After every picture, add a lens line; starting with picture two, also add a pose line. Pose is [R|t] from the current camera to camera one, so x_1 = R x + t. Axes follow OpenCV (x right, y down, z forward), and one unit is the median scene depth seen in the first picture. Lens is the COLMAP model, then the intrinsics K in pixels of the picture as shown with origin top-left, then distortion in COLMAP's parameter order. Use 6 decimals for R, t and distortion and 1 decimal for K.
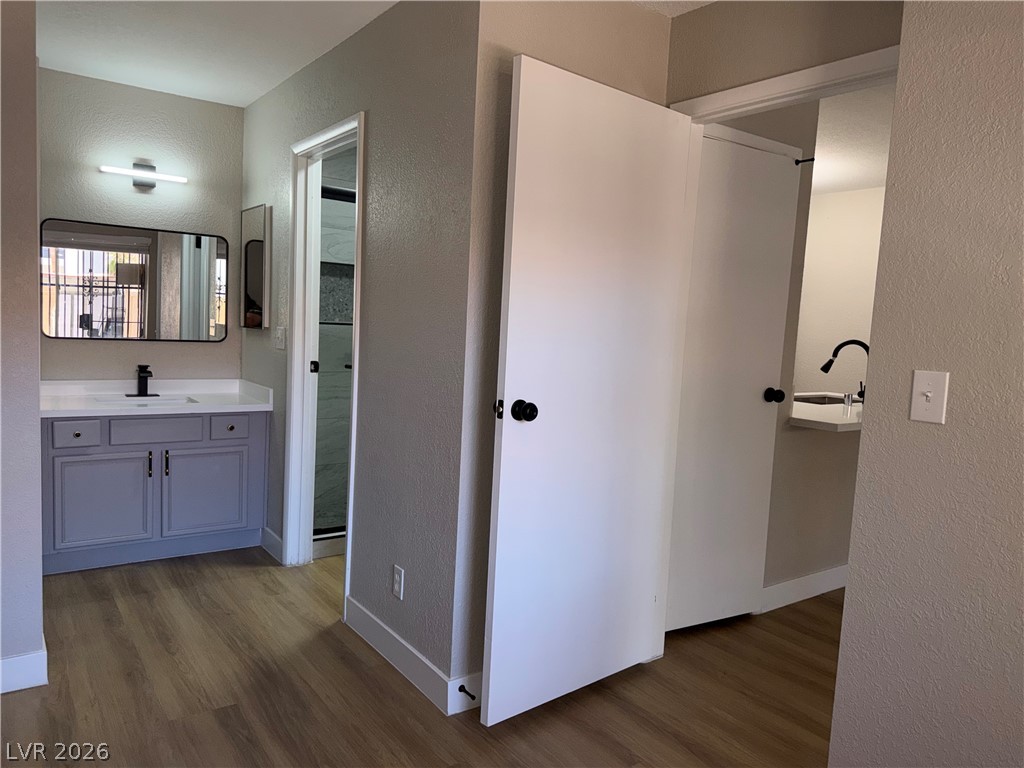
lens RADIAL K [[725.3, 0, 515.2], [0, 725.3, 391.4], [0, 0, 1]] dist [0.073993, -0.090089]
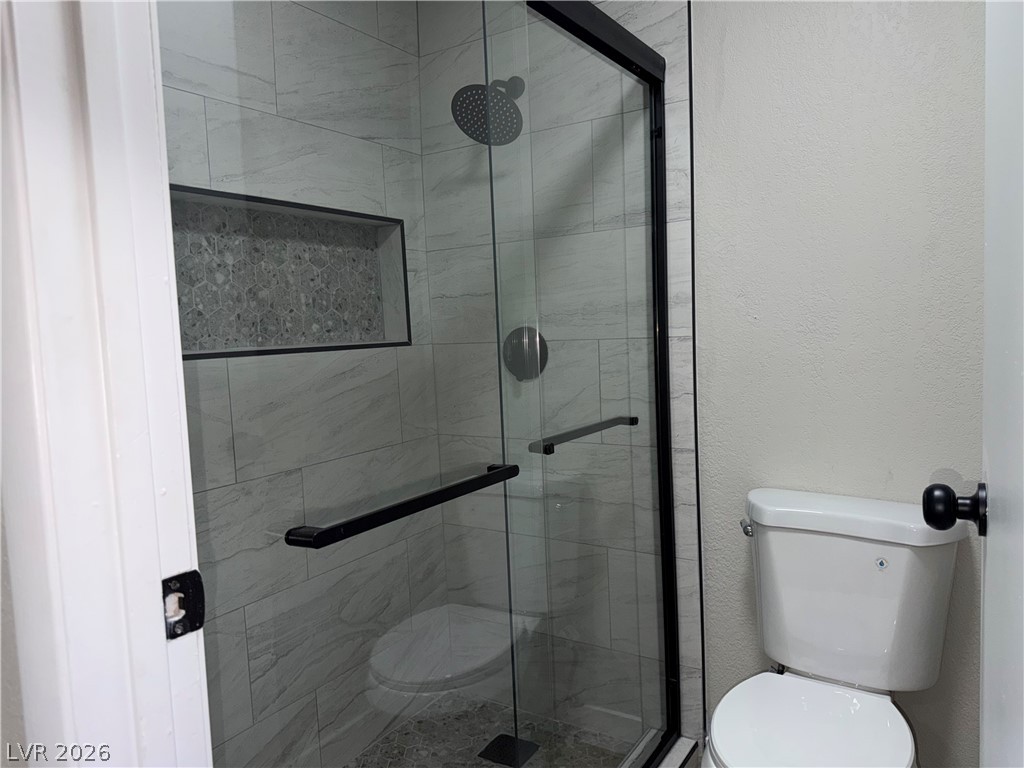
lens RADIAL K [[734.2, 0, 502.1], [0, 734.2, 383.6], [0, 0, 1]] dist [0.065419, -0.085253]
pose [[0.929617, -0.118771, 0.348864, -0.260288], [0.127395, 0.991851, -0.001791, -0.076894], [-0.345808, 0.046109, 0.937172, 0.800963]]
